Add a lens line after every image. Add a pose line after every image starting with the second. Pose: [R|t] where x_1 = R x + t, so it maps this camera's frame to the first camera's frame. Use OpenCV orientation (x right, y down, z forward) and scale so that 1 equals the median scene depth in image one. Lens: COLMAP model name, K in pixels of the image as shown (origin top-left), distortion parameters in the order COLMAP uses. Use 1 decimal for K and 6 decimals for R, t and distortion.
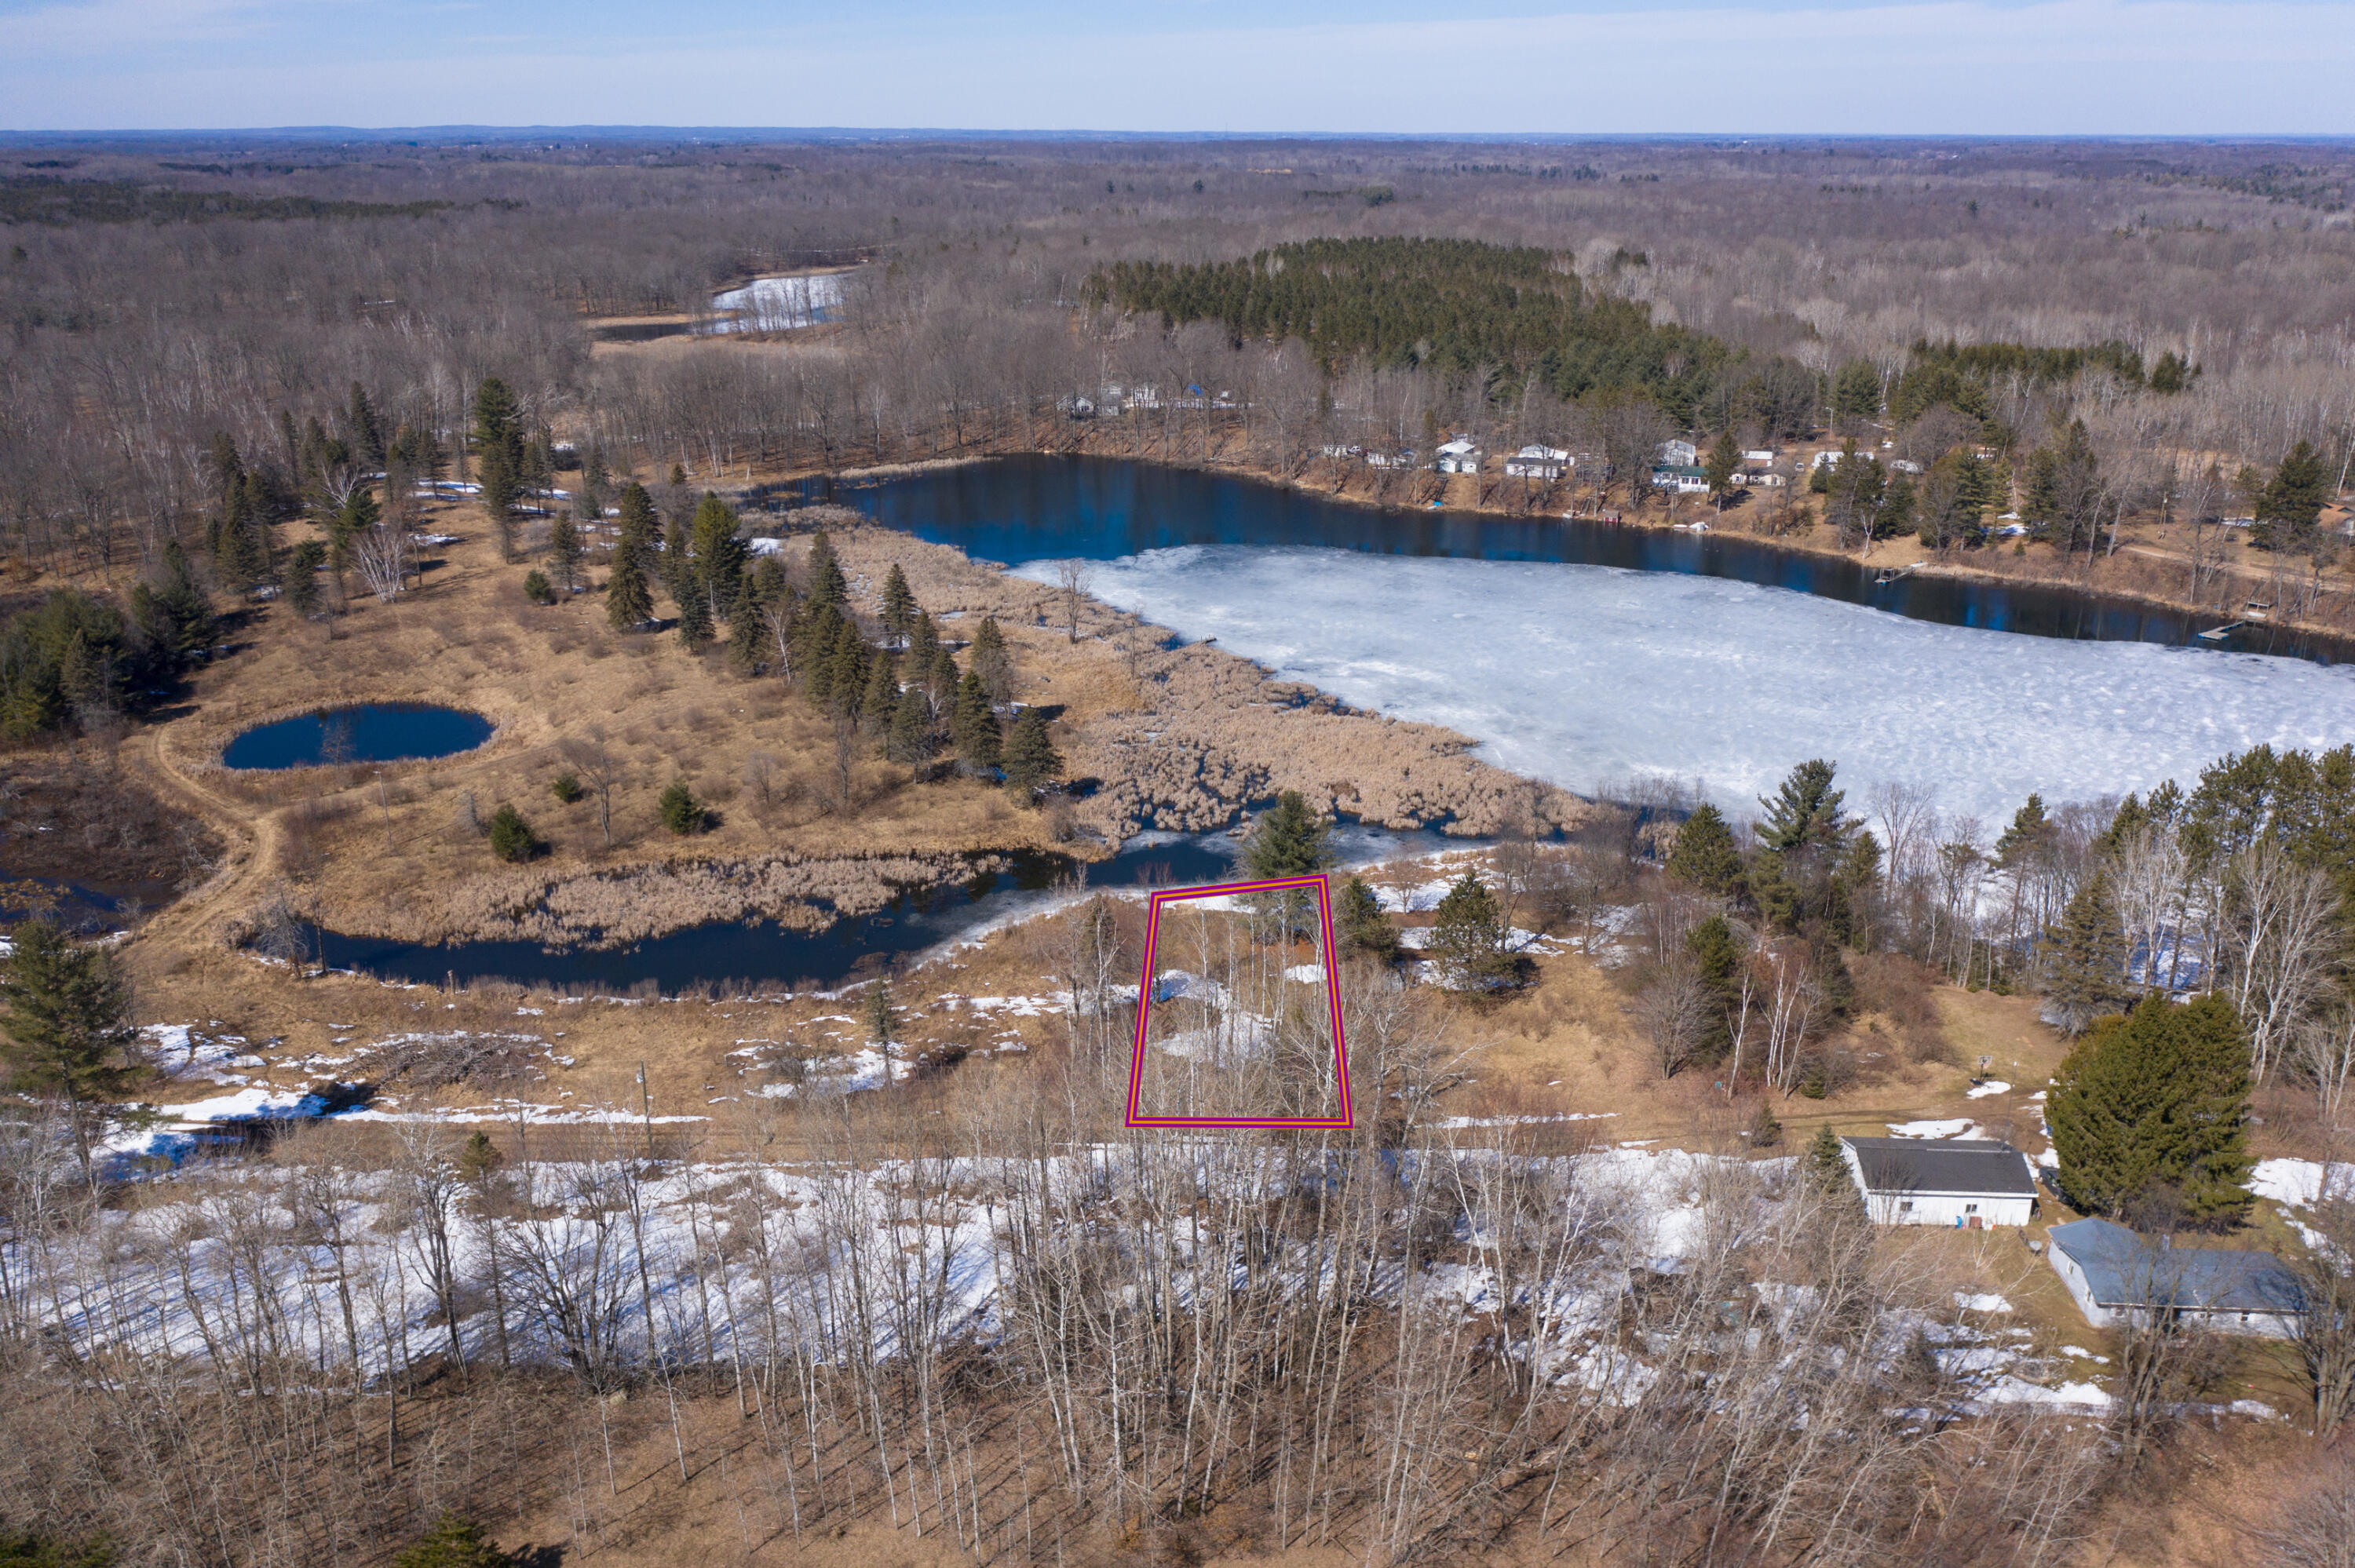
lens RADIAL K [[1862.7, 0, 1172.8], [0, 1862.7, 780.0], [0, 0, 1]] dist [-0.013565, 0.005524]
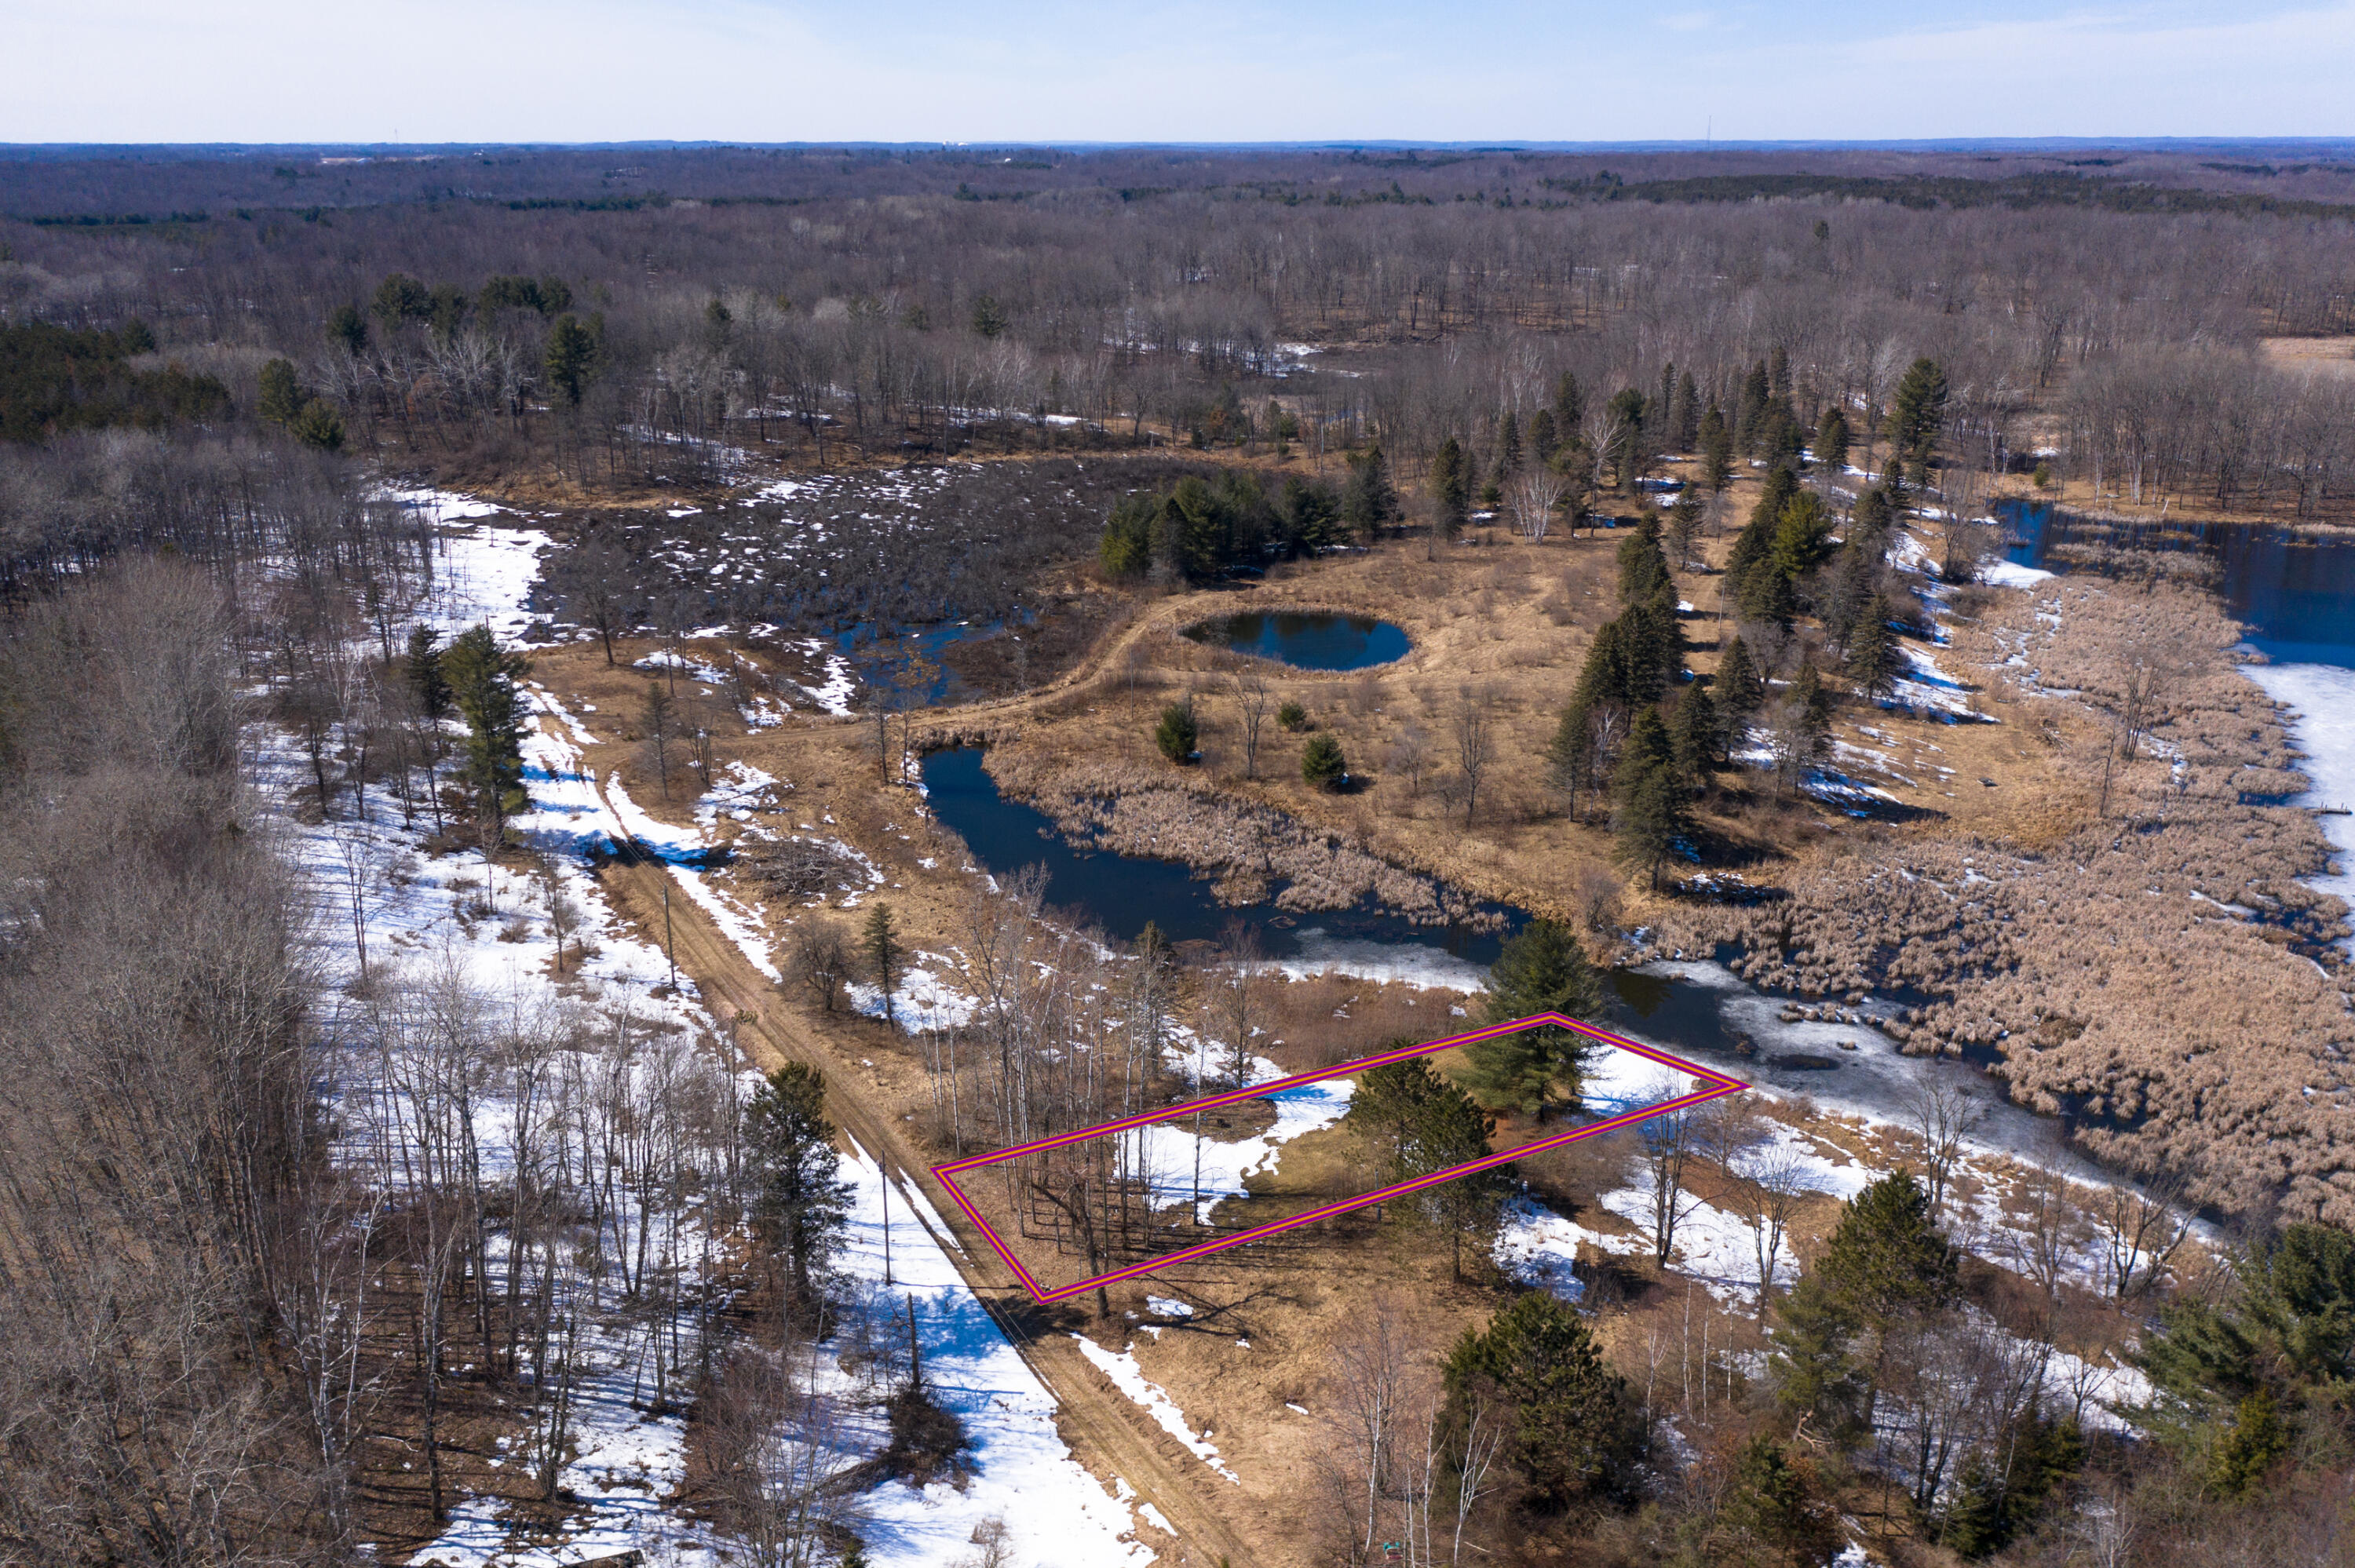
lens RADIAL K [[1862.7, 0, 1172.8], [0, 1862.7, 780.0], [0, 0, 1]] dist [-0.013565, 0.005524]
pose [[0.530089, 0.276957, -0.801437, 0.271941], [-0.280420, 0.949233, 0.142555, -0.053309], [0.800231, 0.149172, 0.580842, 0.236707]]
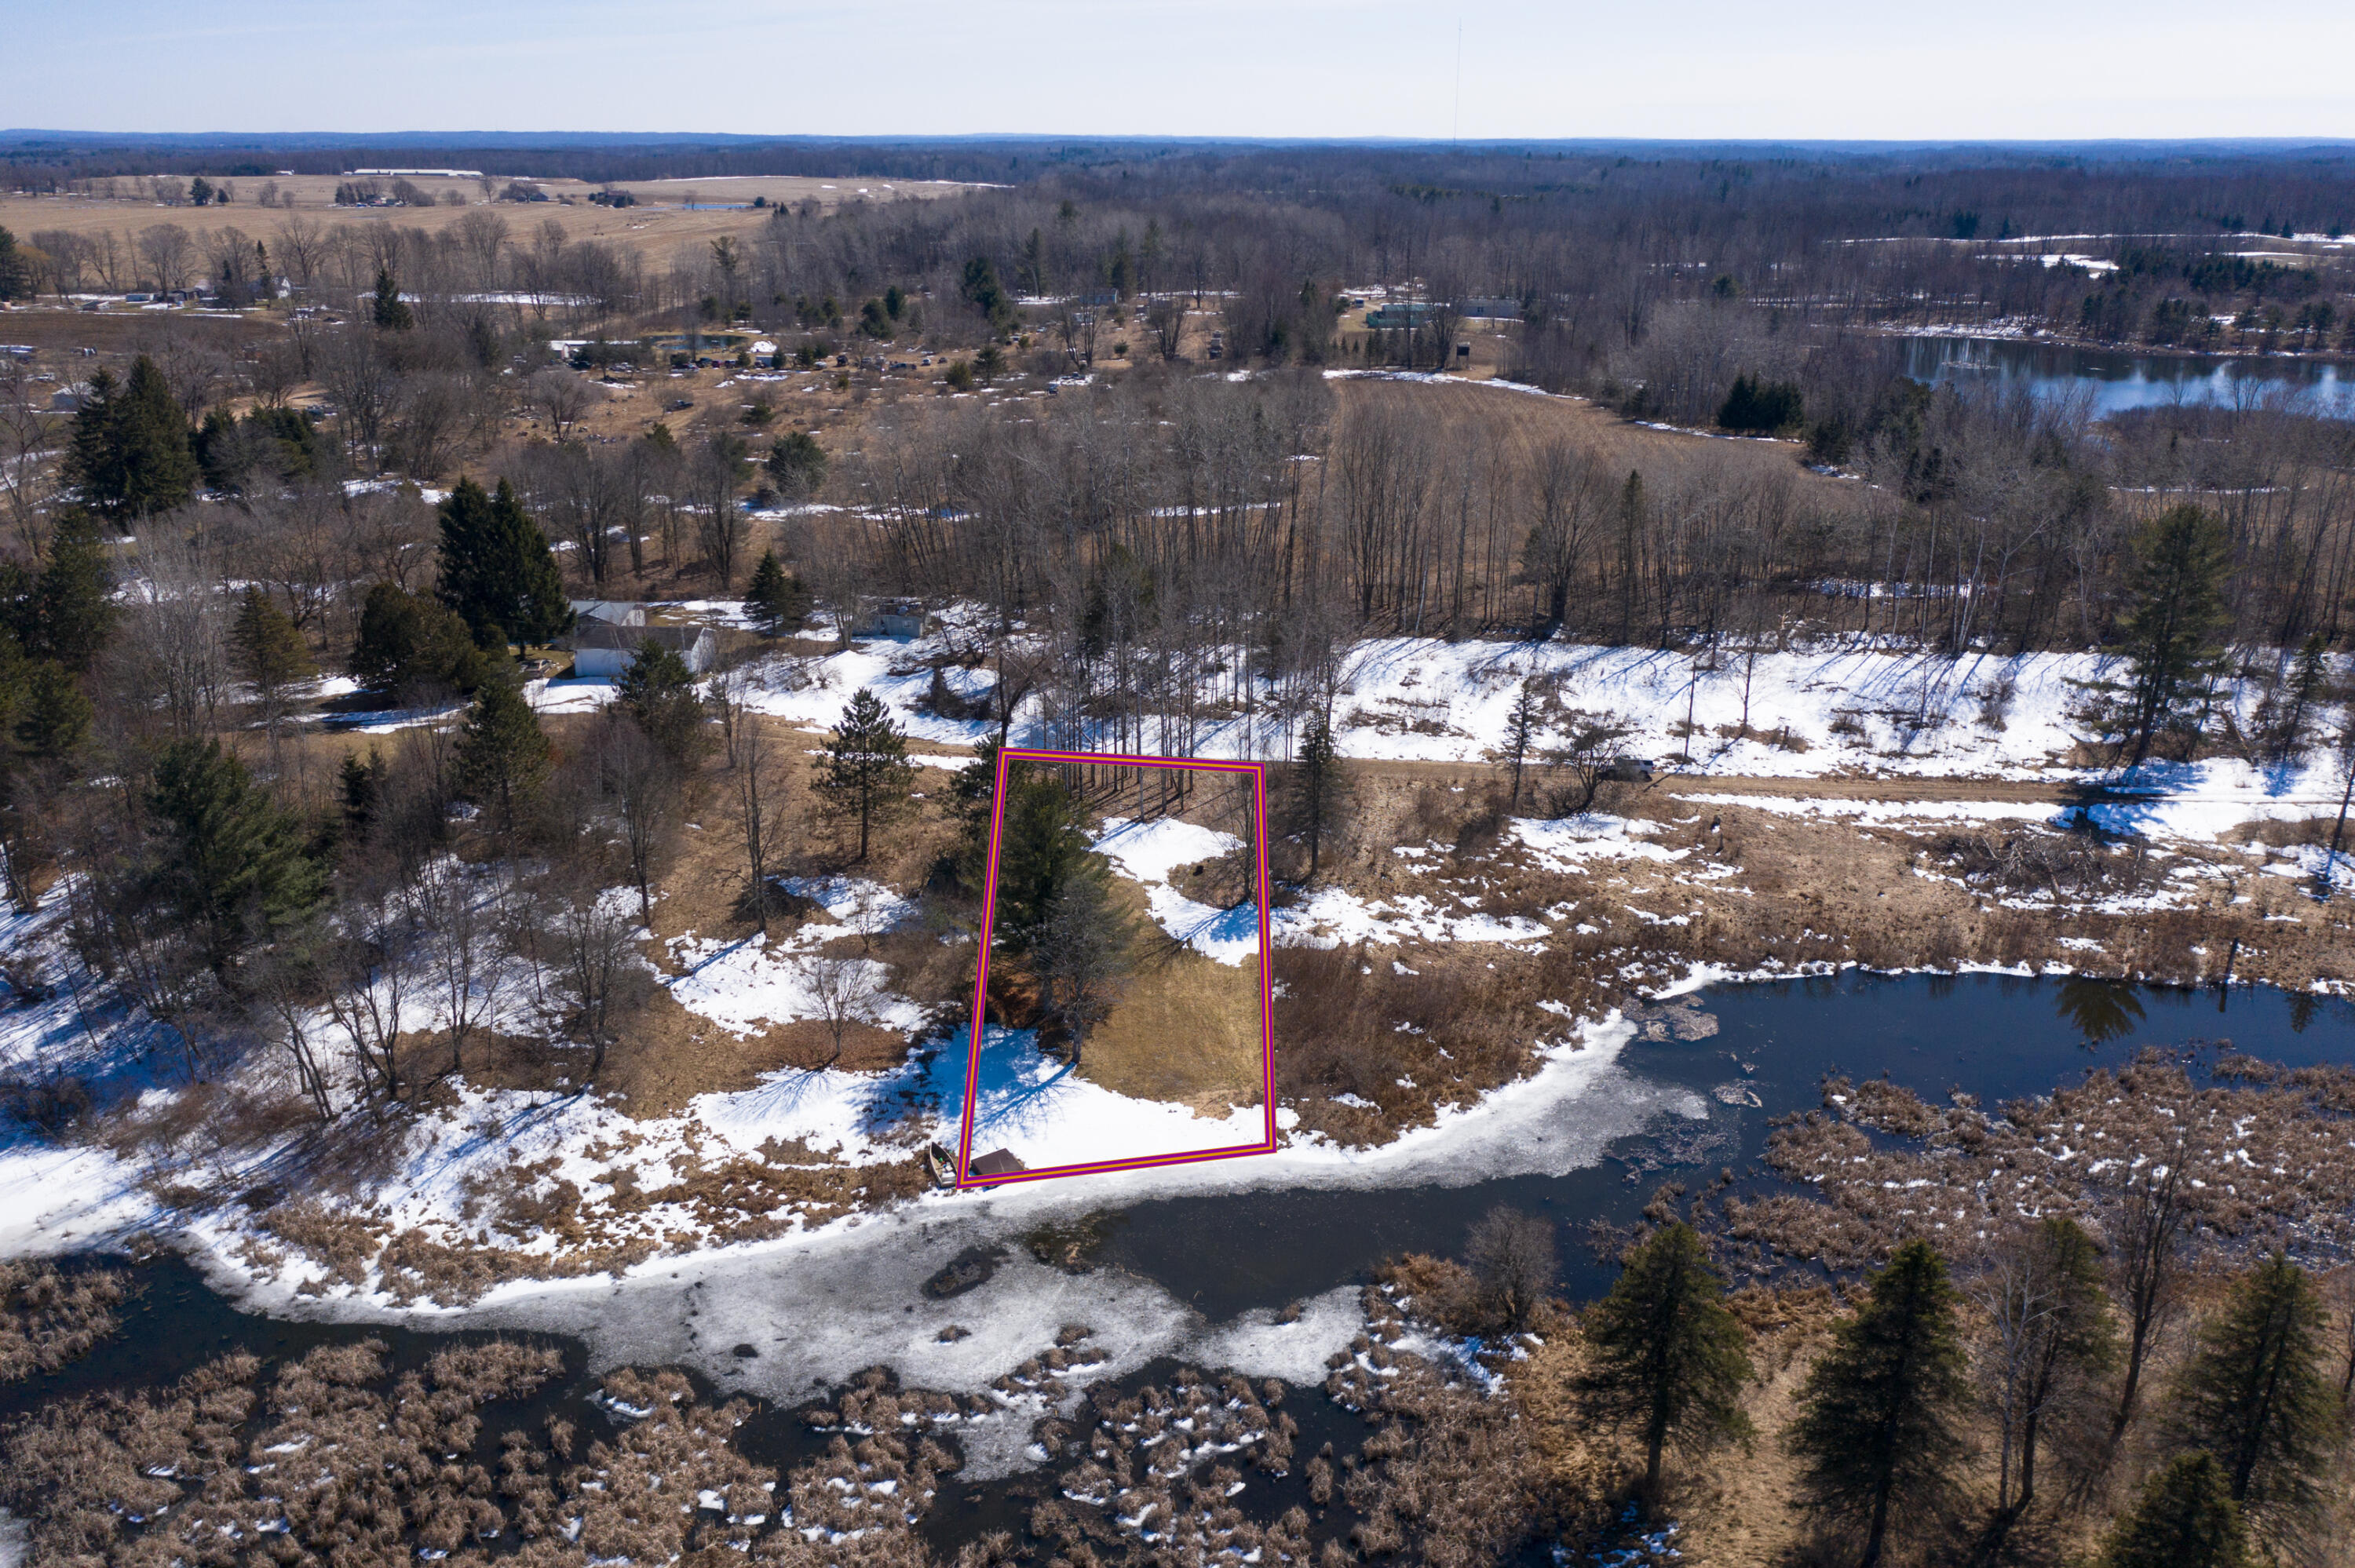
lens RADIAL K [[1862.7, 0, 1172.8], [0, 1862.7, 780.0], [0, 0, 1]] dist [-0.013565, 0.005524]
pose [[-0.999884, -0.006704, 0.013710, 0.005548], [0.003333, 0.780764, 0.624817, -0.193362], [-0.014893, 0.624790, -0.780651, 0.750855]]
